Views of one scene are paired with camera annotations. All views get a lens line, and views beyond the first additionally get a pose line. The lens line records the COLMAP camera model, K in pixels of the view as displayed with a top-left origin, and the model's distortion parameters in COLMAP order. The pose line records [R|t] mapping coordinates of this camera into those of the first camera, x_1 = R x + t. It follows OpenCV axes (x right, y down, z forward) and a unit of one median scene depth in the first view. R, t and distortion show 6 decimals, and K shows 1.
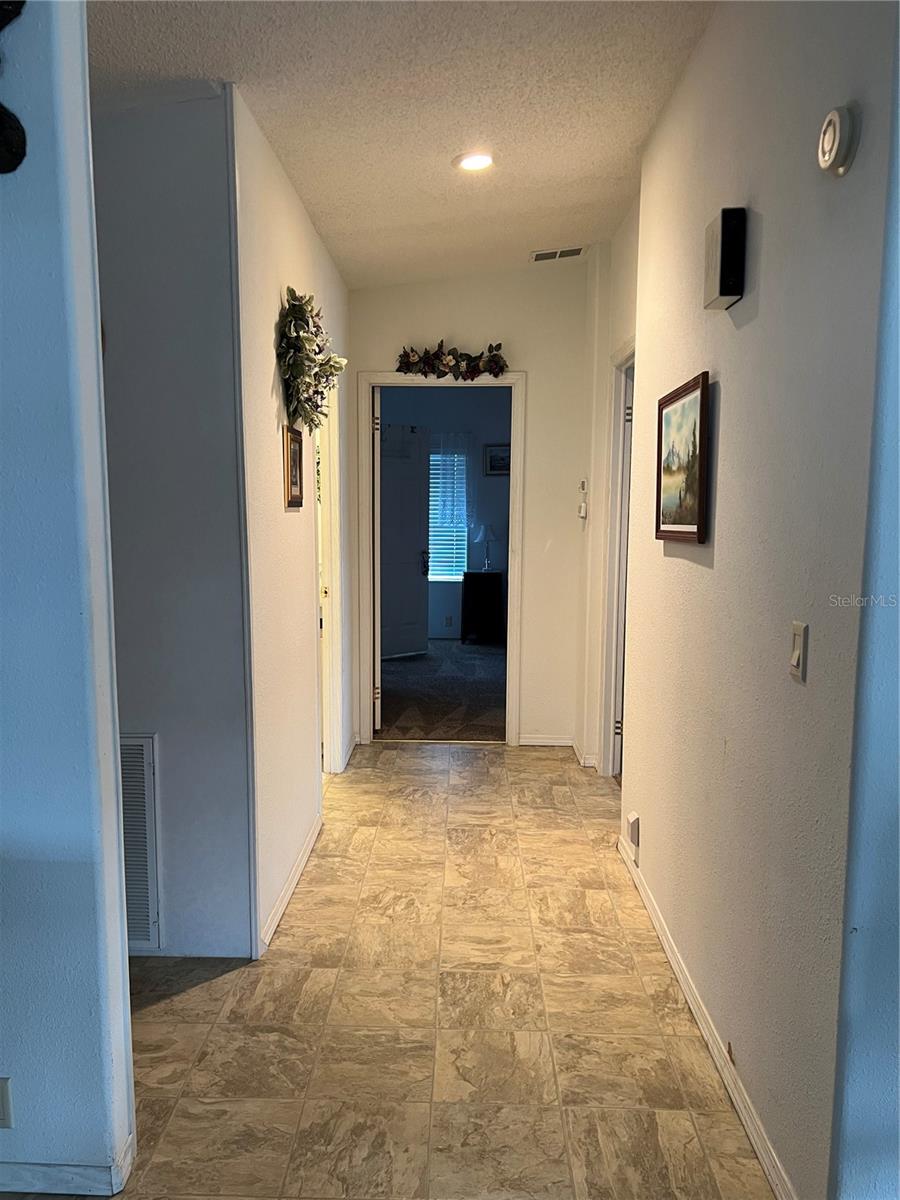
lens RADIAL K [[904.1, 0, 448.4], [0, 904.1, 599.9], [0, 0, 1]] dist [0.027486, -0.037818]
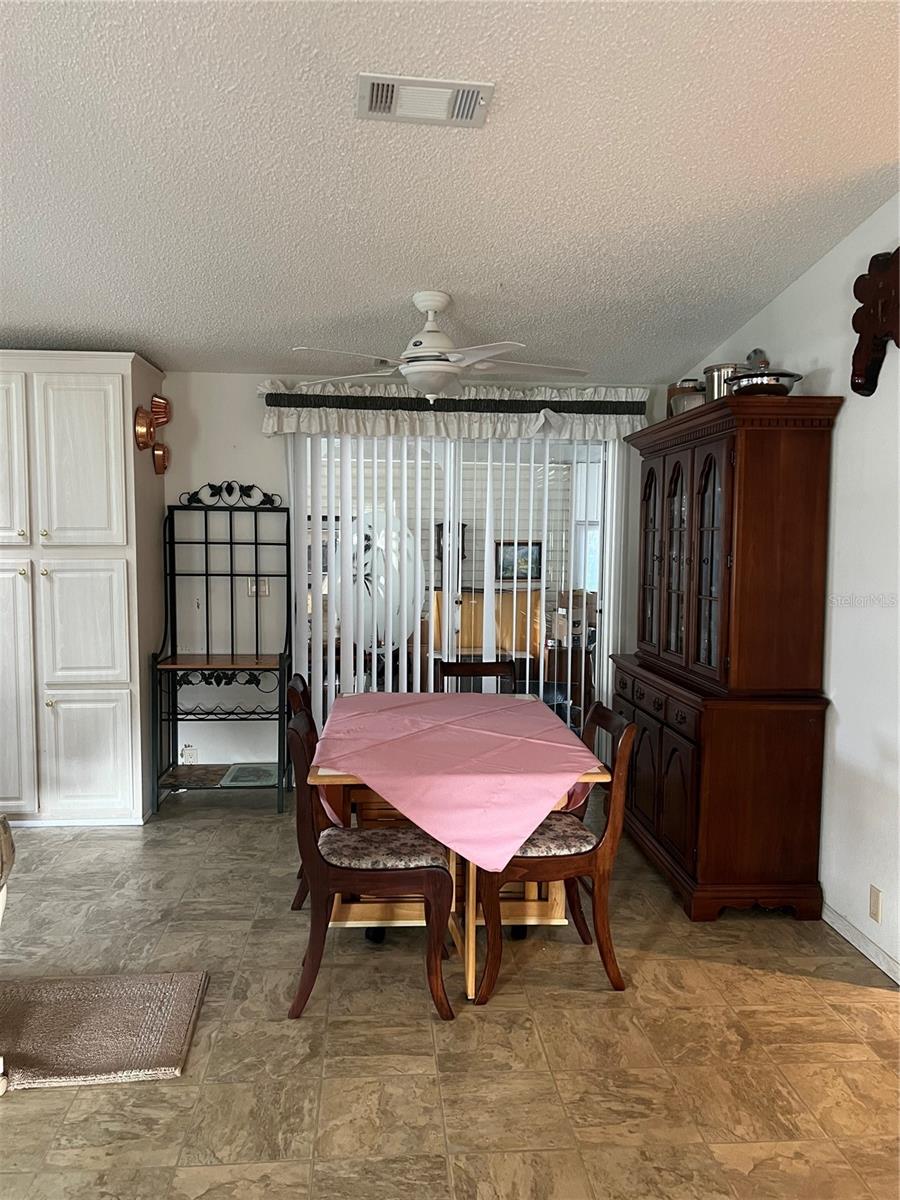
lens RADIAL K [[904.1, 0, 449.0], [0, 904.1, 605.6], [0, 0, 1]] dist [0.027486, -0.037818]
pose [[0.104675, 0.079804, -0.991299, 1.040490], [-0.125276, 0.989893, 0.066463, -0.060693], [0.986585, 0.117229, 0.113615, 0.659093]]
